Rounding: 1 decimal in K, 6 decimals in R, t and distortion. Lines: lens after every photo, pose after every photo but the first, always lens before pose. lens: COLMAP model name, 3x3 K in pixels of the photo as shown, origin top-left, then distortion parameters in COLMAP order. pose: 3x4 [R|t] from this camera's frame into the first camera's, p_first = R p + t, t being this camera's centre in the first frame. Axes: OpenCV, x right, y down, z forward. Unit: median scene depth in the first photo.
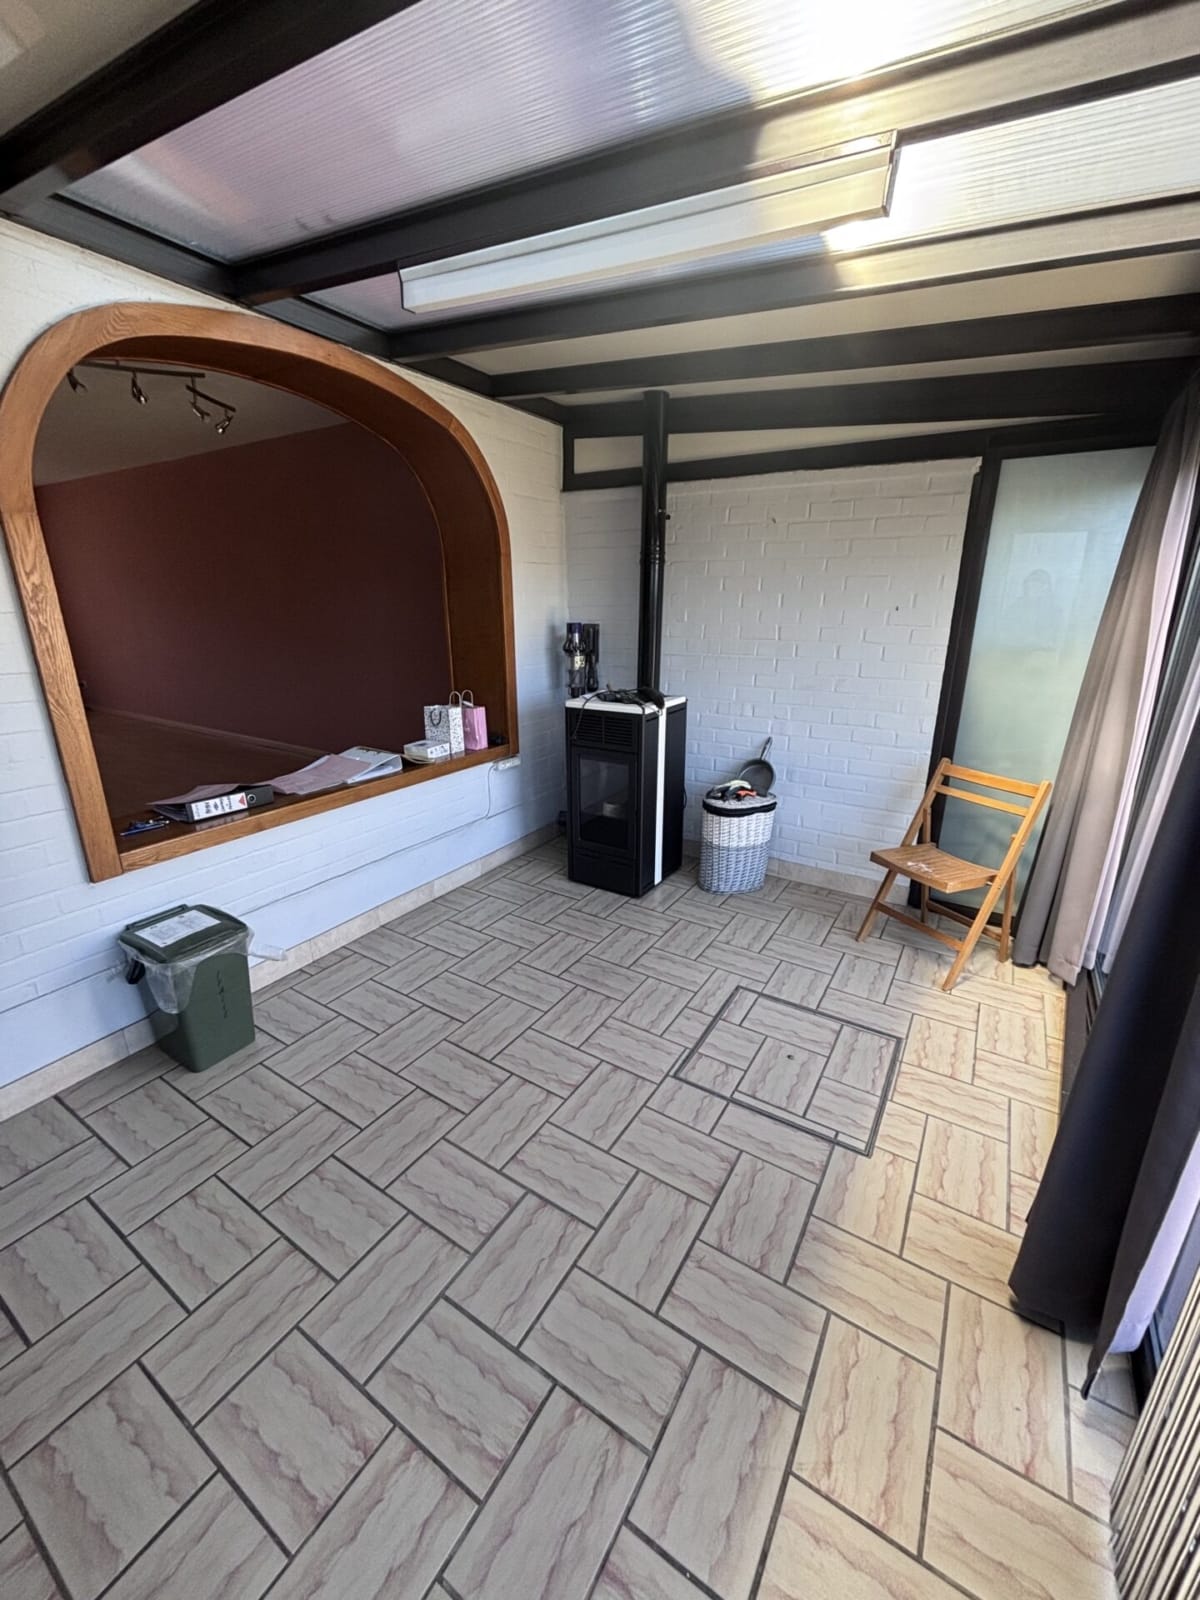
lens RADIAL K [[635.5, 0, 600.6], [0, 635.5, 798.6], [0, 0, 1]] dist [-0.004548, -0.000102]
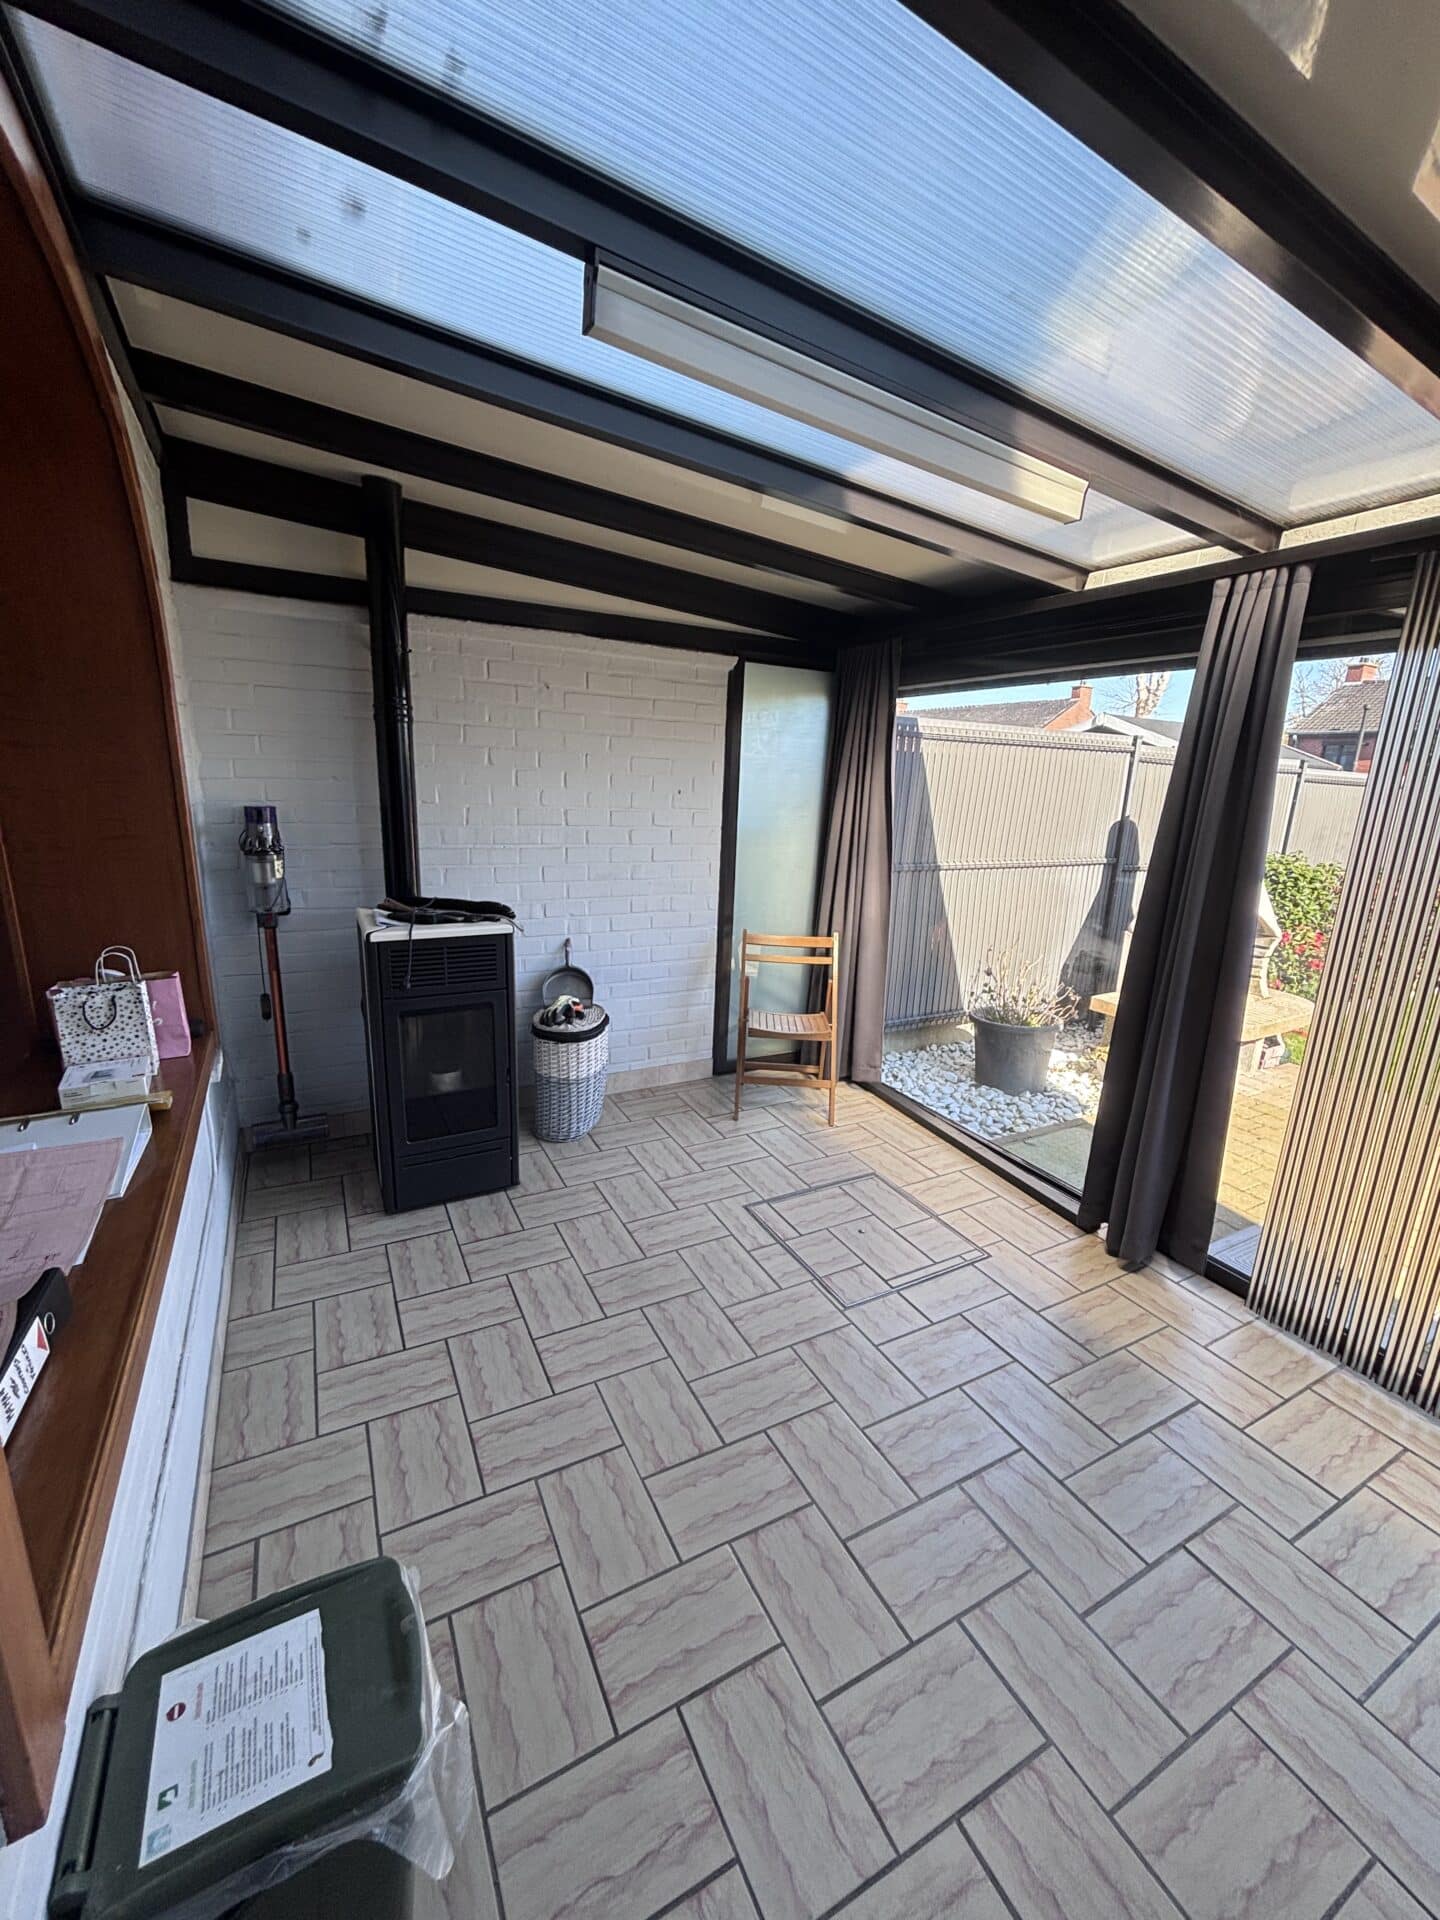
lens RADIAL K [[762.6, 0, 720.7], [0, 762.6, 958.3], [0, 0, 1]] dist [-0.004548, -0.000102]
pose [[0.503782, -0.188319, 0.843054, -0.704702], [0.226278, 0.970639, 0.081602, -0.156640], [-0.833668, 0.149655, 0.531603, 0.434802]]
